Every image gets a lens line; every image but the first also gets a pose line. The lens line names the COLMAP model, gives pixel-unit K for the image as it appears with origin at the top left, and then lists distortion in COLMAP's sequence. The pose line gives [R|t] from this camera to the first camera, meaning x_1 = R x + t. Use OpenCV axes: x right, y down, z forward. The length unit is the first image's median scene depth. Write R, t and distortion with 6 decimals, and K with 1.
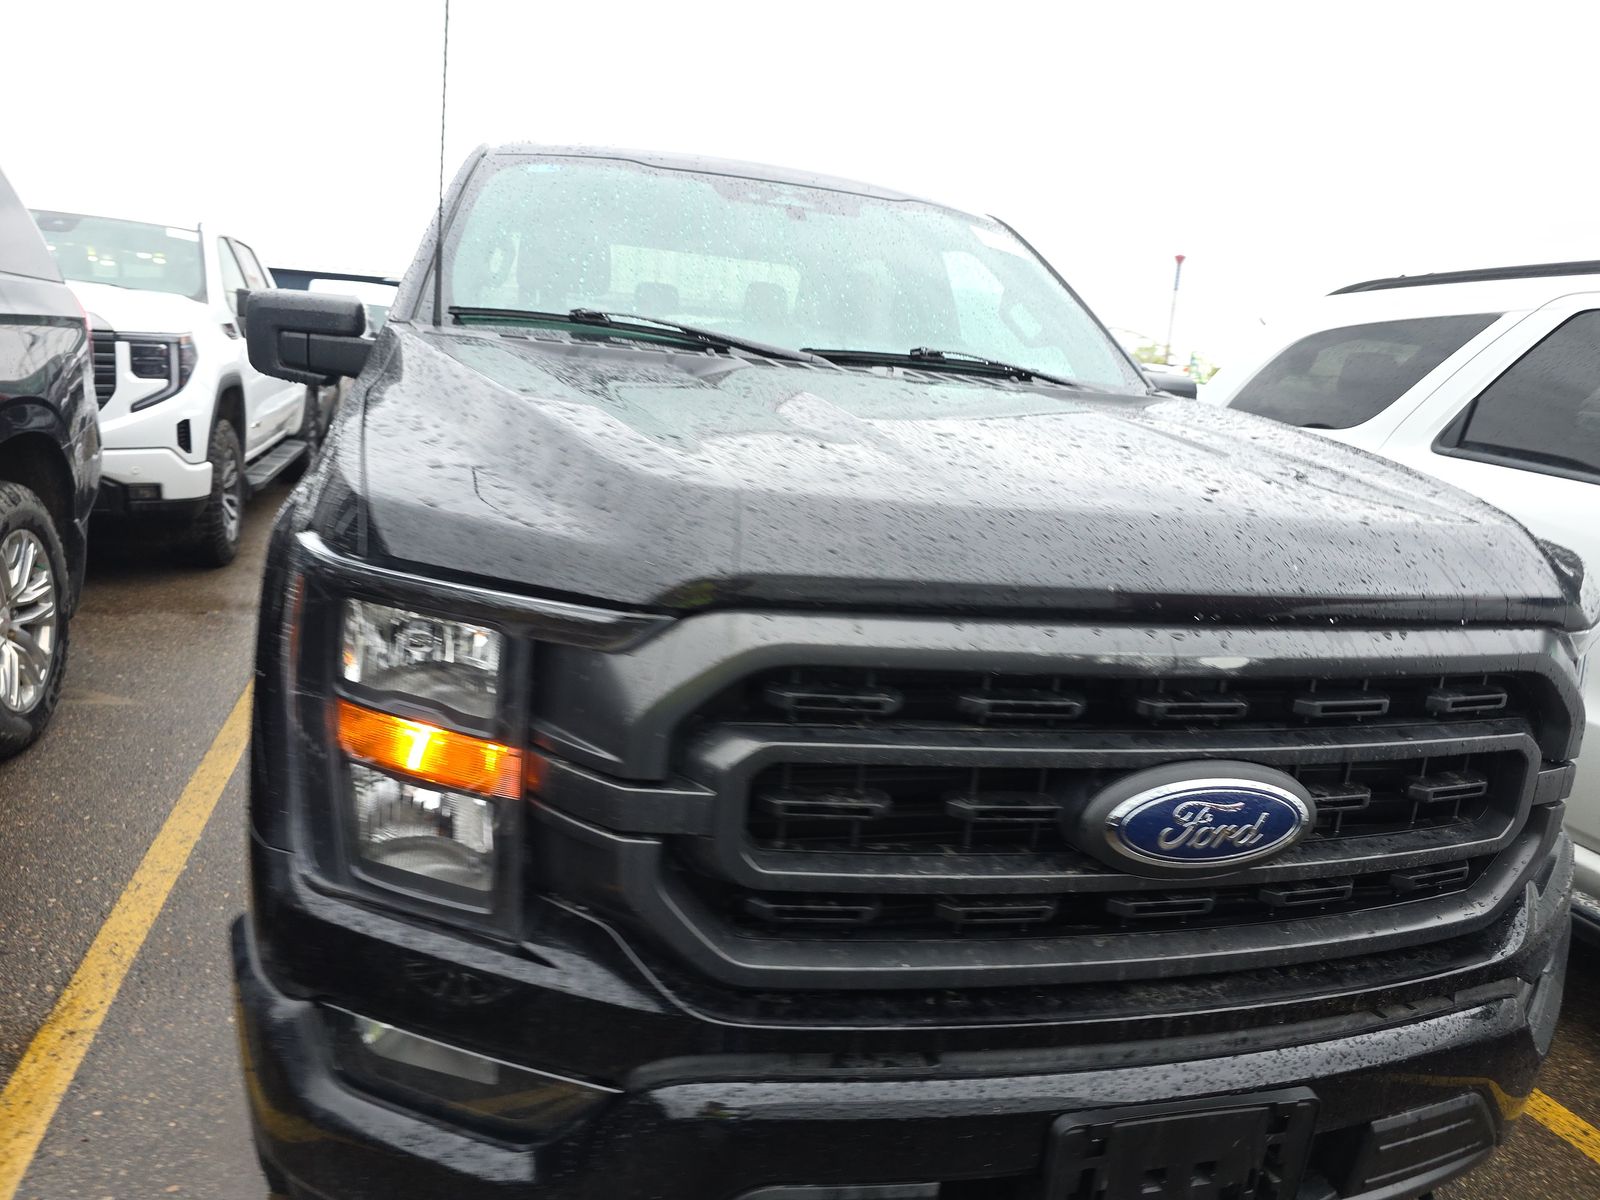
lens RADIAL K [[1085.1, 0, 800.0], [0, 1085.1, 600.0], [0, 0, 1]] dist [0.063149, -0.069565]
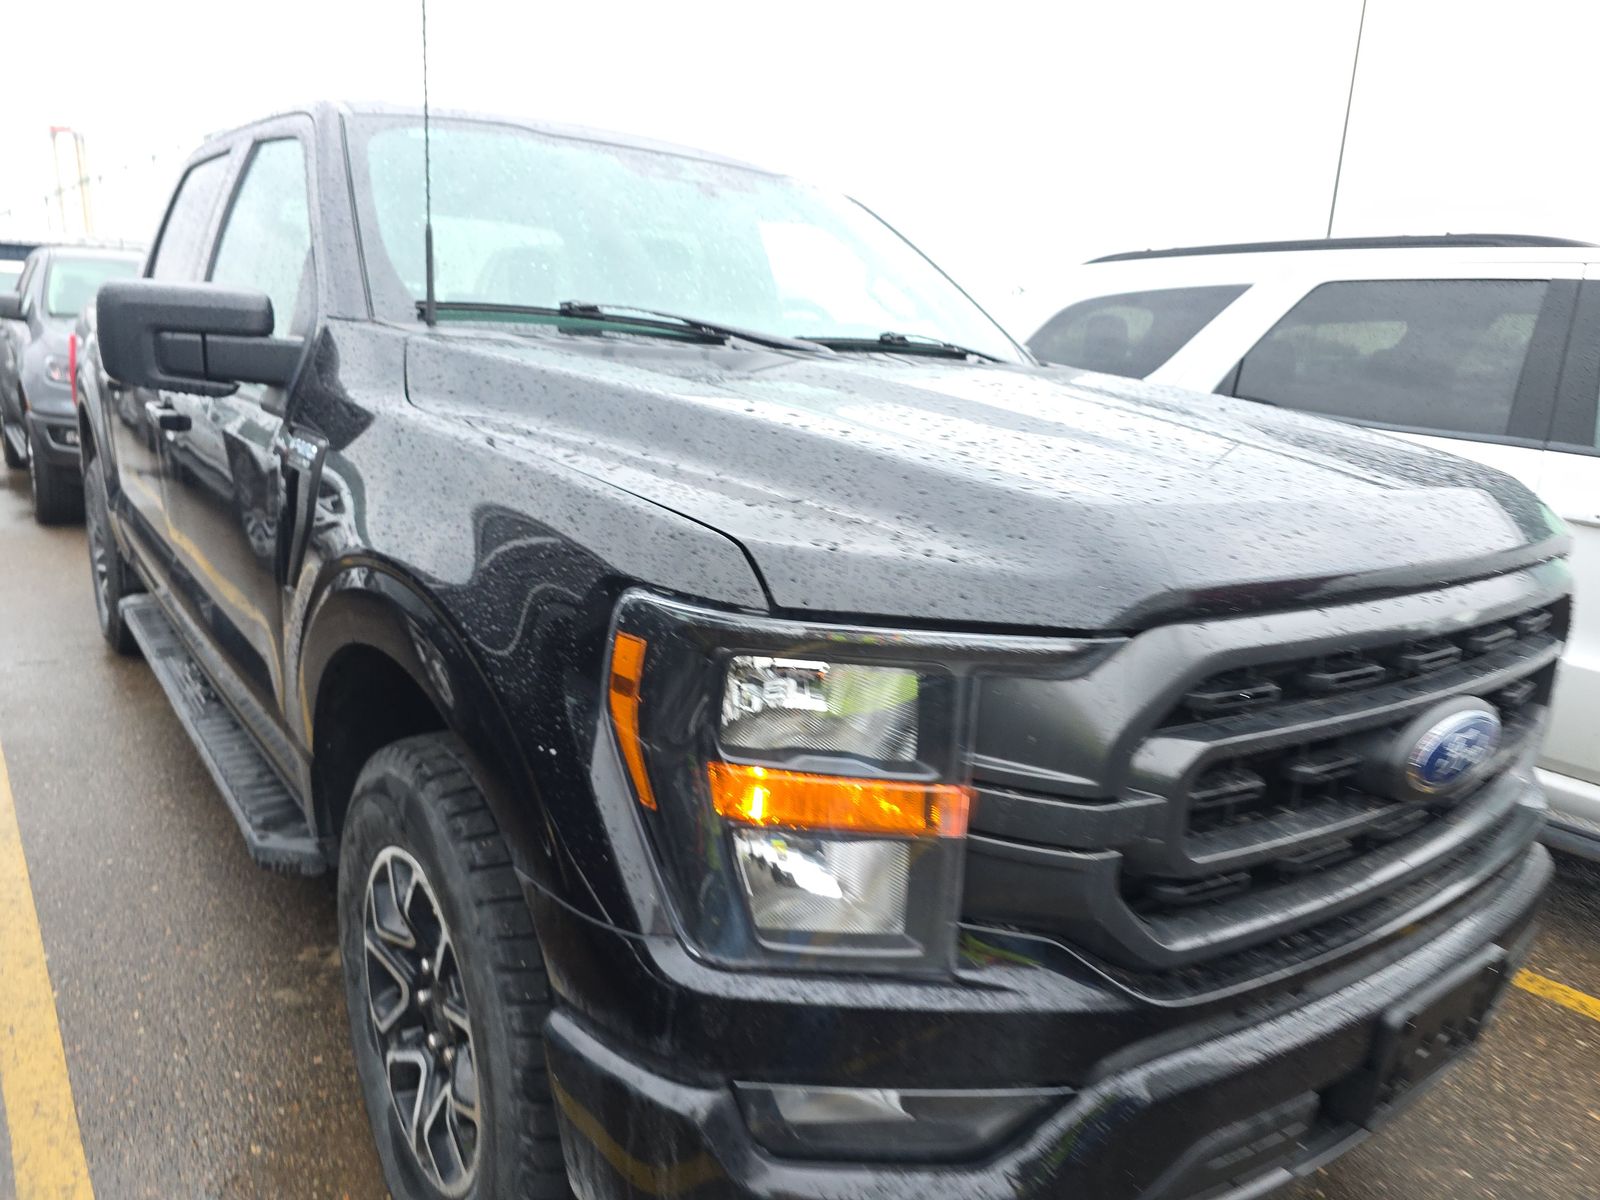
lens RADIAL K [[1094.8, 0, 820.8], [0, 1094.8, 604.6], [0, 0, 1]] dist [0.057544, -0.103965]
pose [[0.931273, -0.111964, 0.346691, -0.360450], [0.095862, 0.993379, 0.063310, -0.053093], [-0.351484, -0.025724, 0.935840, 0.056301]]
